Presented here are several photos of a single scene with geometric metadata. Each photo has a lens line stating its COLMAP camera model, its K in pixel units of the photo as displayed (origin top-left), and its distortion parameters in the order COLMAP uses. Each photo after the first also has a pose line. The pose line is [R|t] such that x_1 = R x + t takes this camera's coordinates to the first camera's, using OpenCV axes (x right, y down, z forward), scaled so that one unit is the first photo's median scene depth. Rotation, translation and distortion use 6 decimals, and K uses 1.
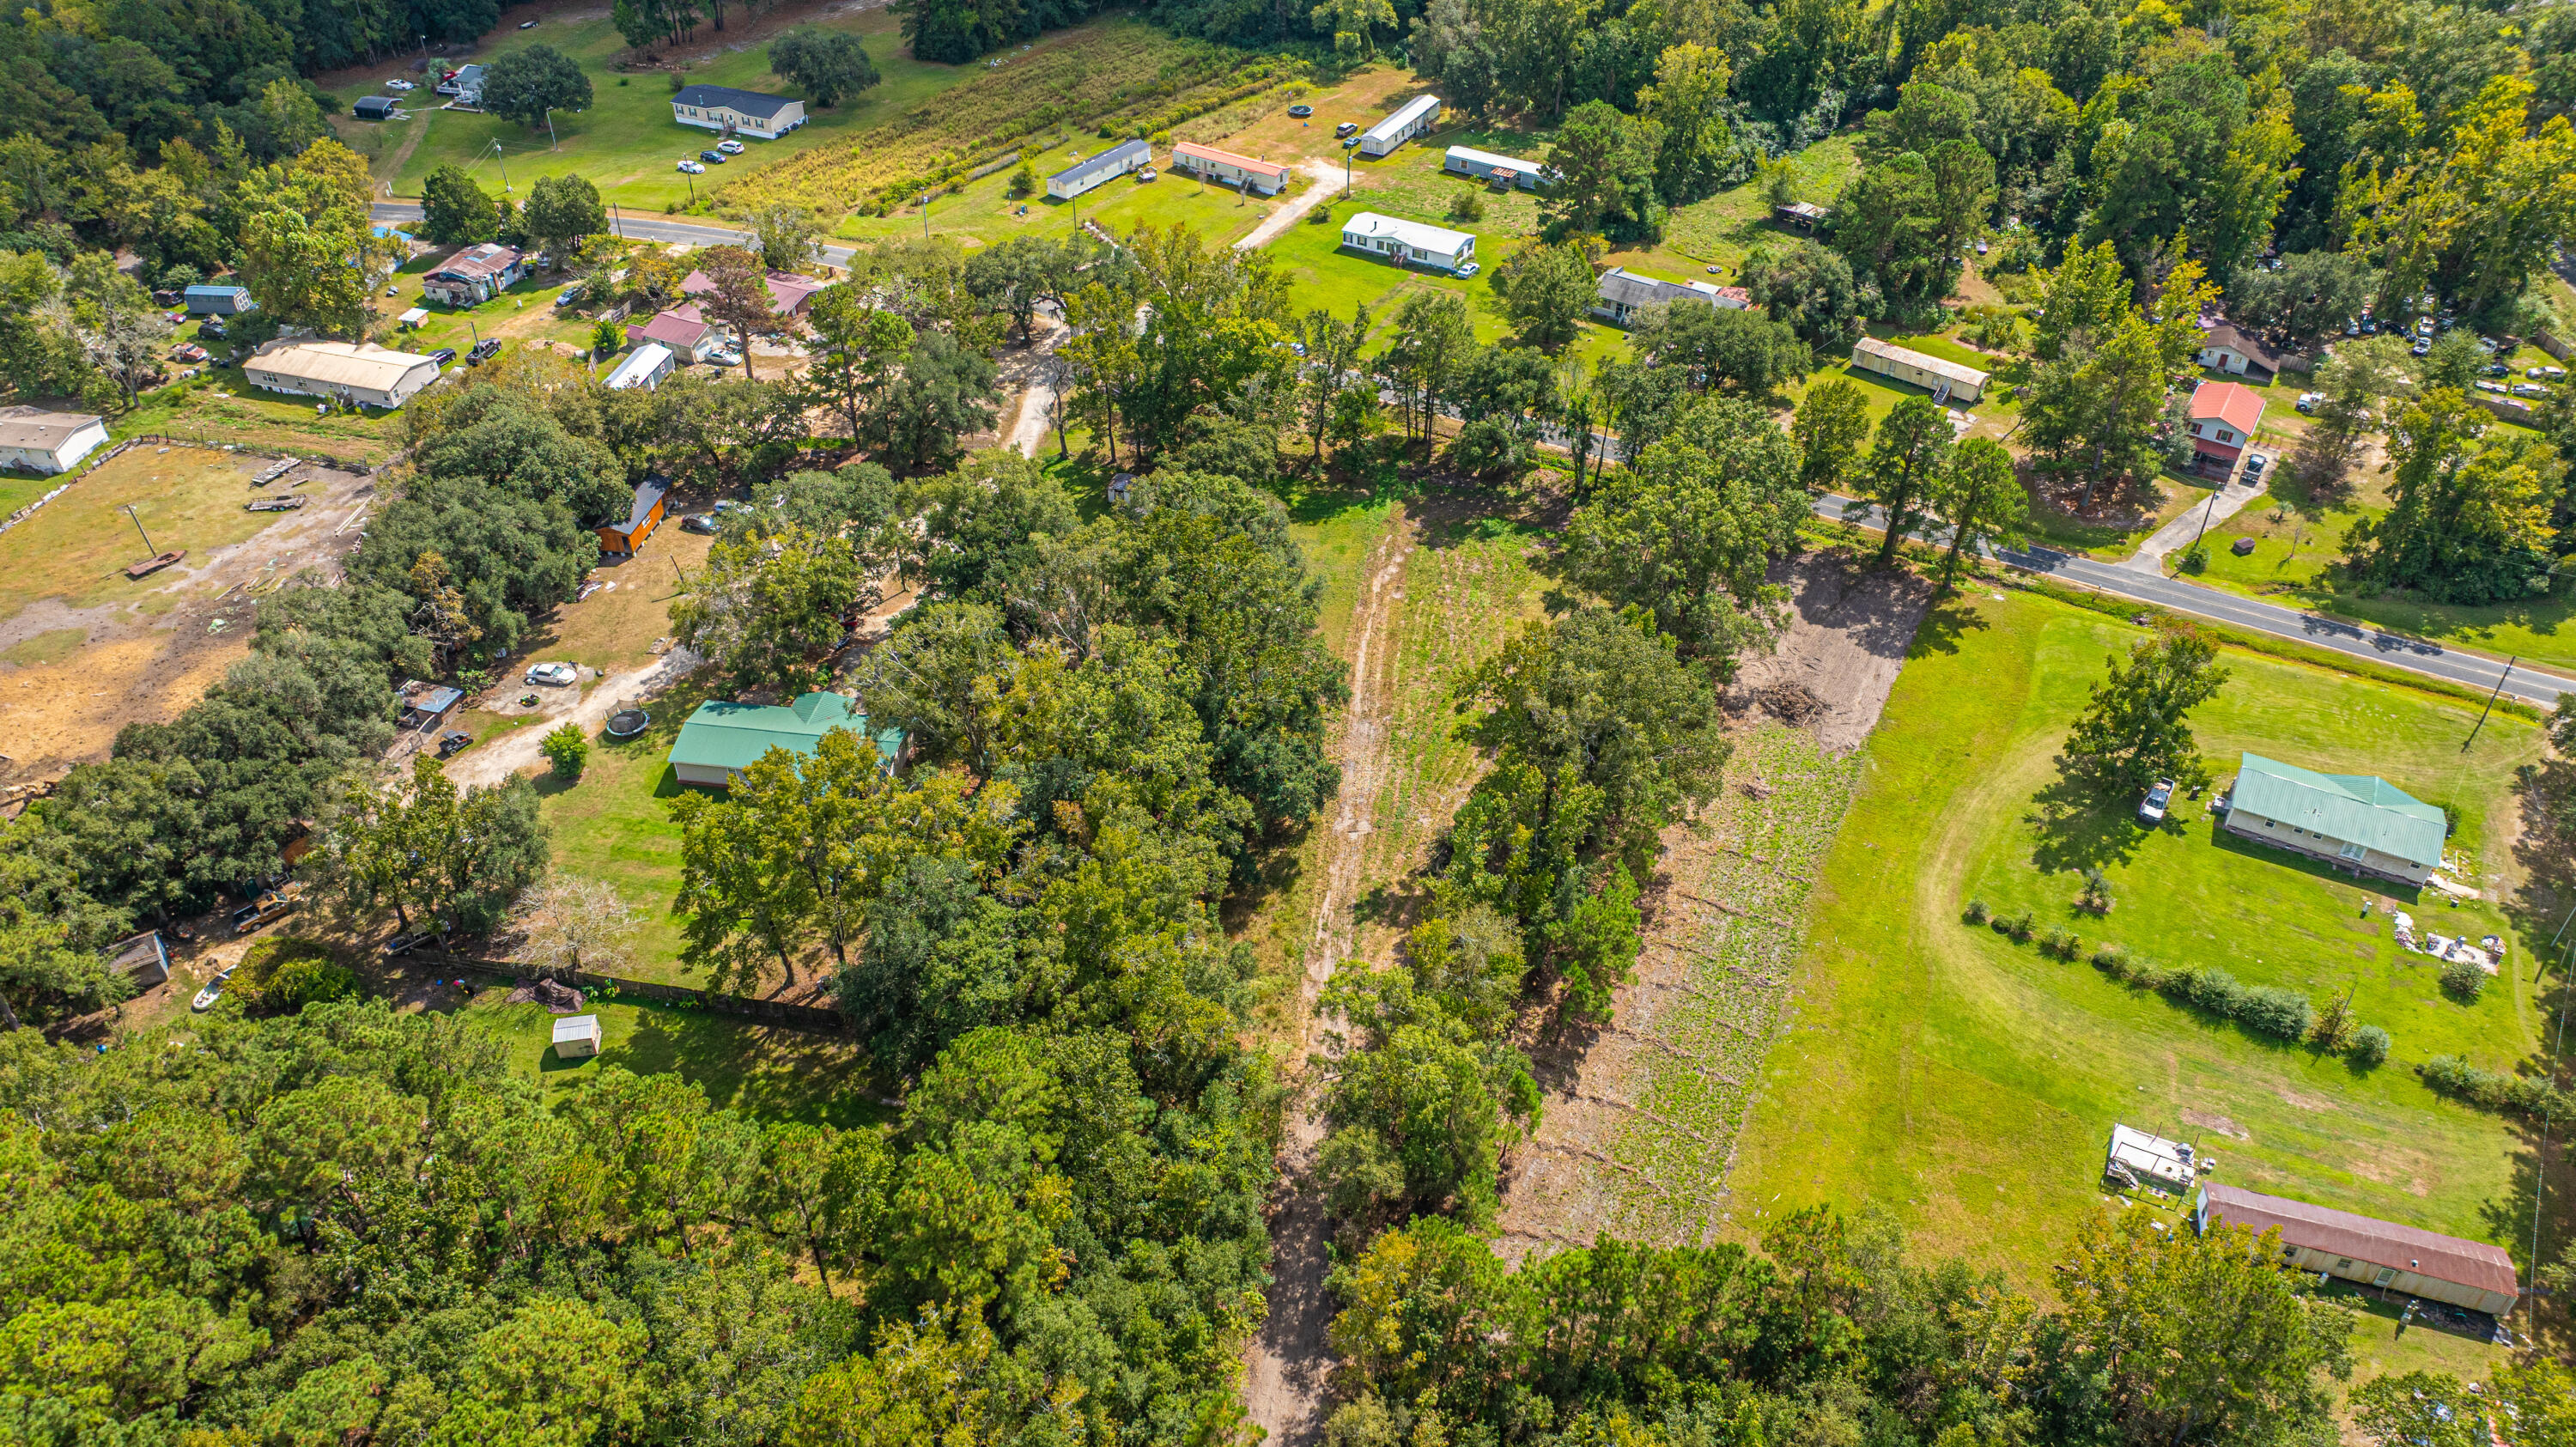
lens RADIAL K [[1860.9, 0, 1280.8], [0, 1860.9, 722.1], [0, 0, 1]] dist [-0.013245, 0.027523]
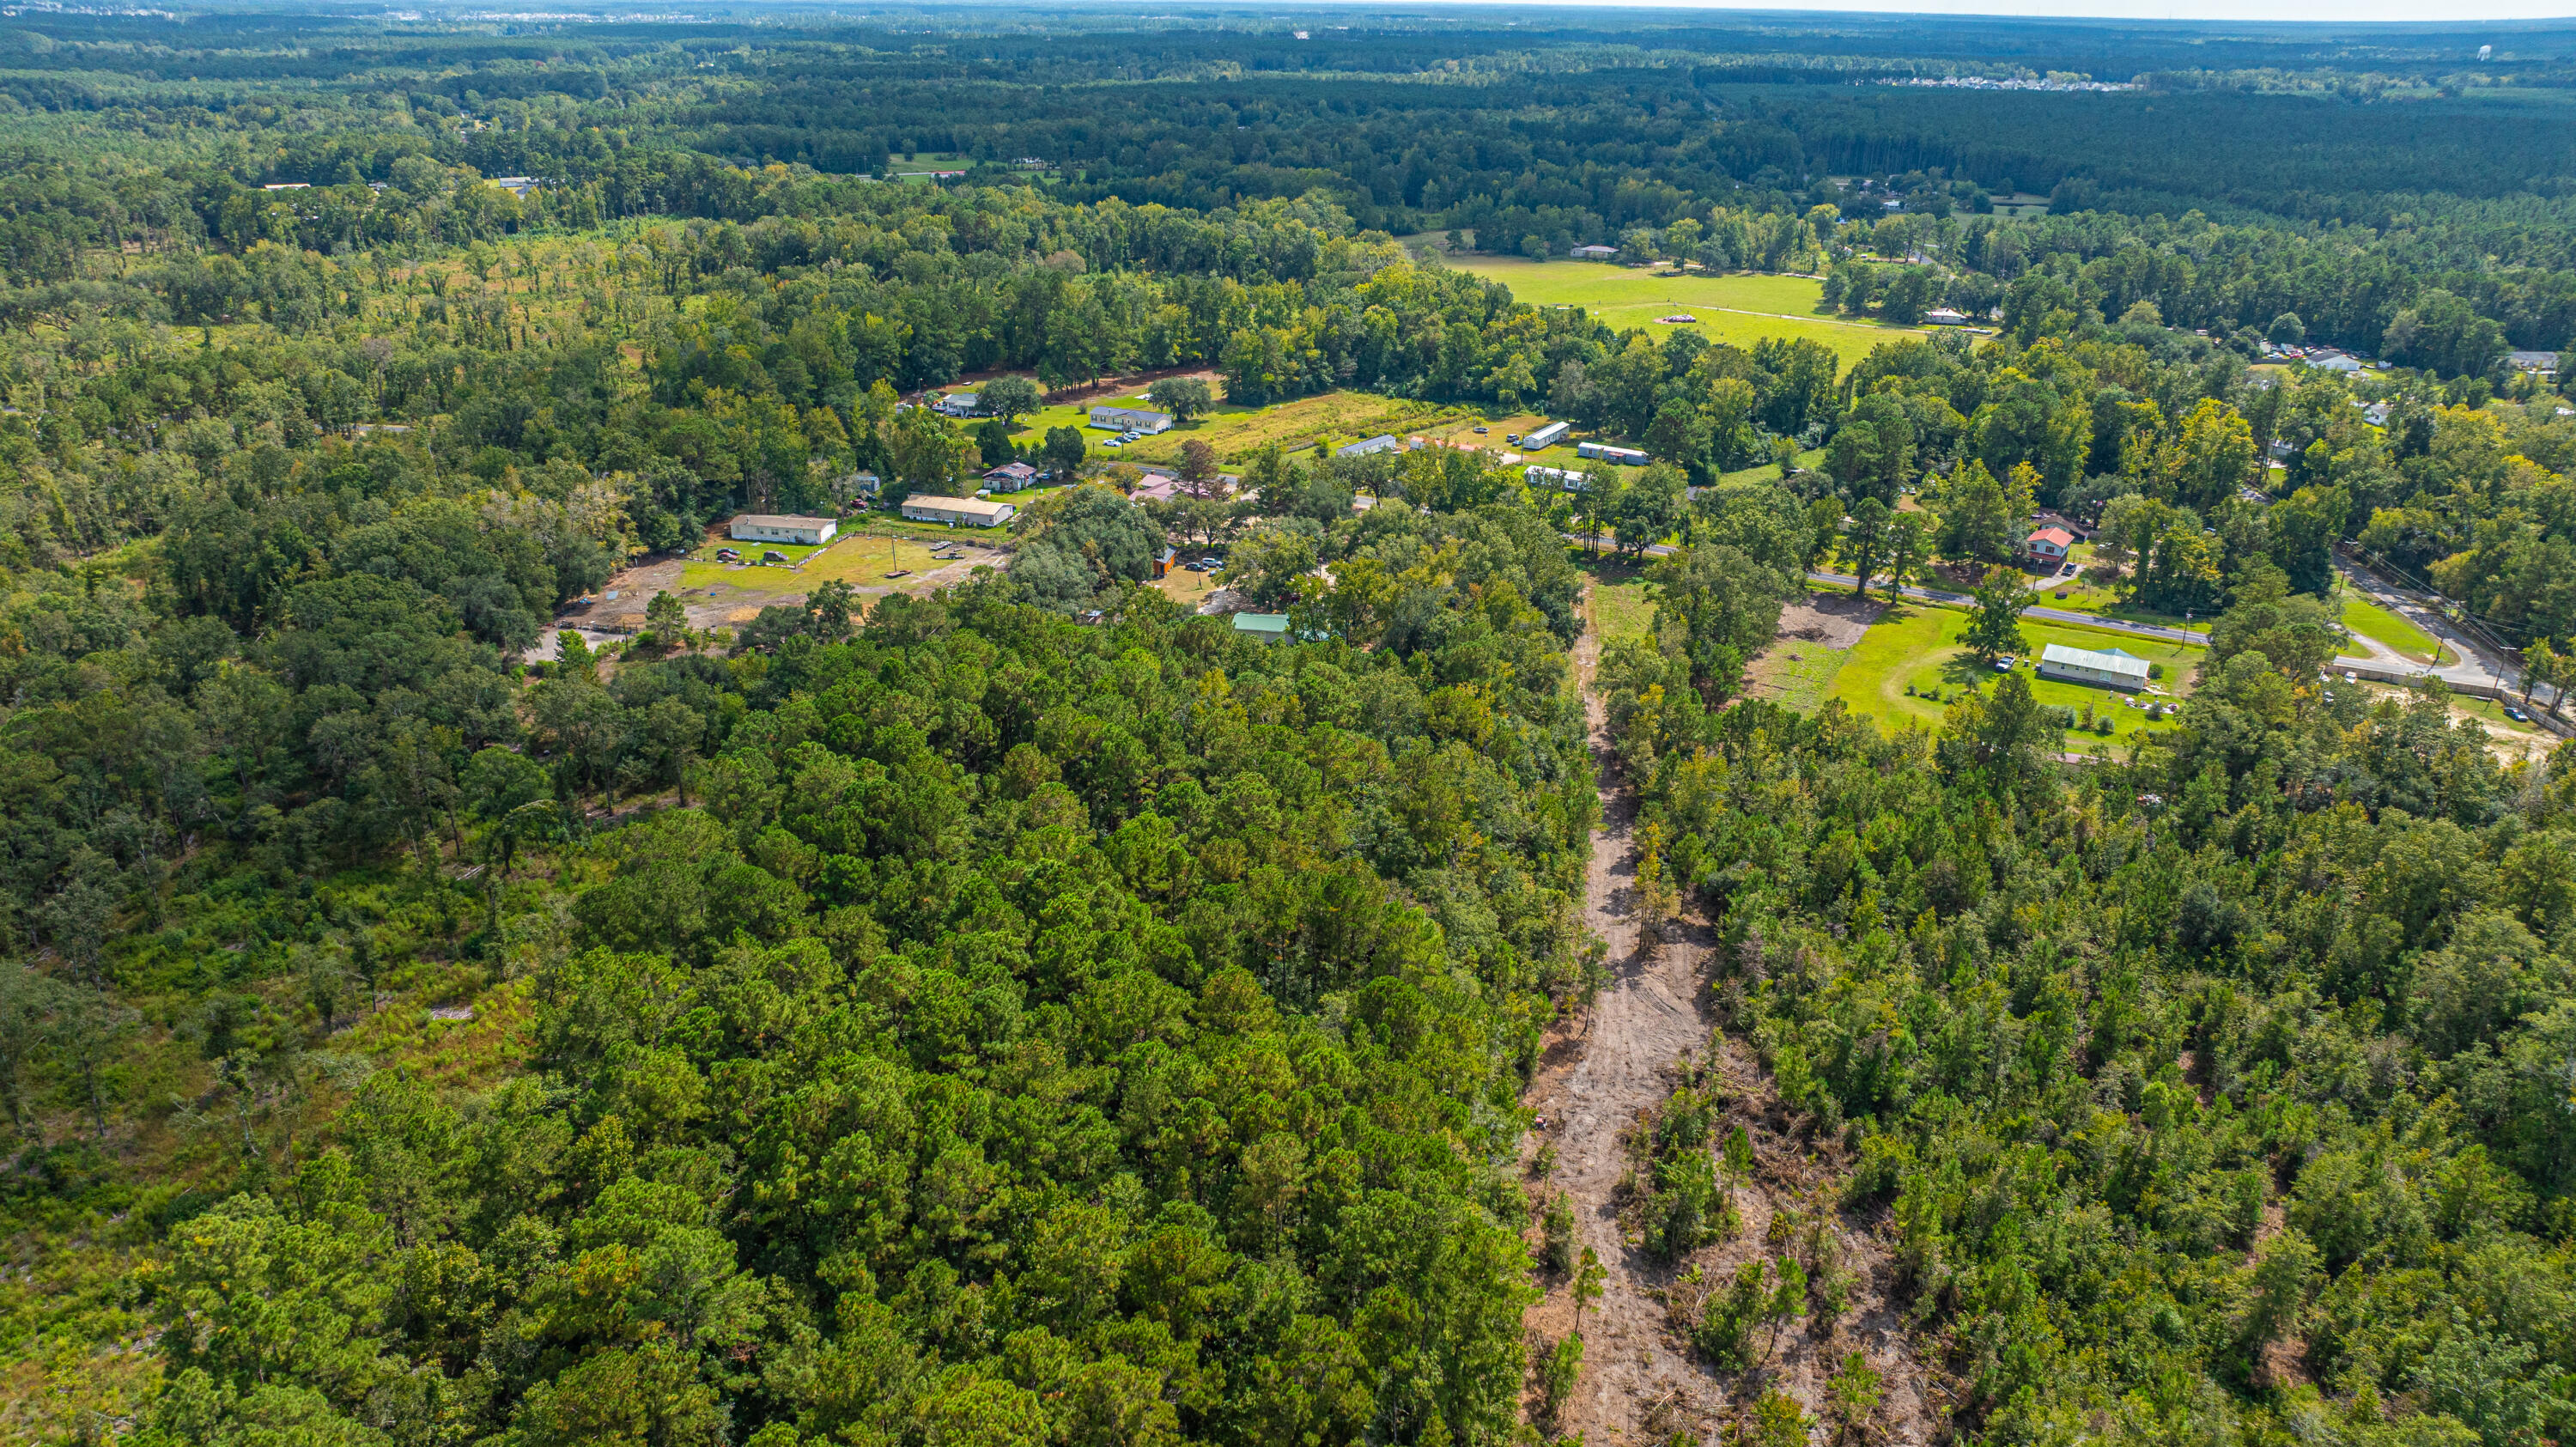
lens RADIAL K [[1860.9, 0, 1280.8], [0, 1860.9, 722.1], [0, 0, 1]] dist [-0.013245, 0.027523]
pose [[0.999731, 0.021603, -0.008473, -0.177416], [-0.023121, 0.958450, -0.284322, 0.456693], [0.001979, 0.284441, 0.958692, -0.563672]]
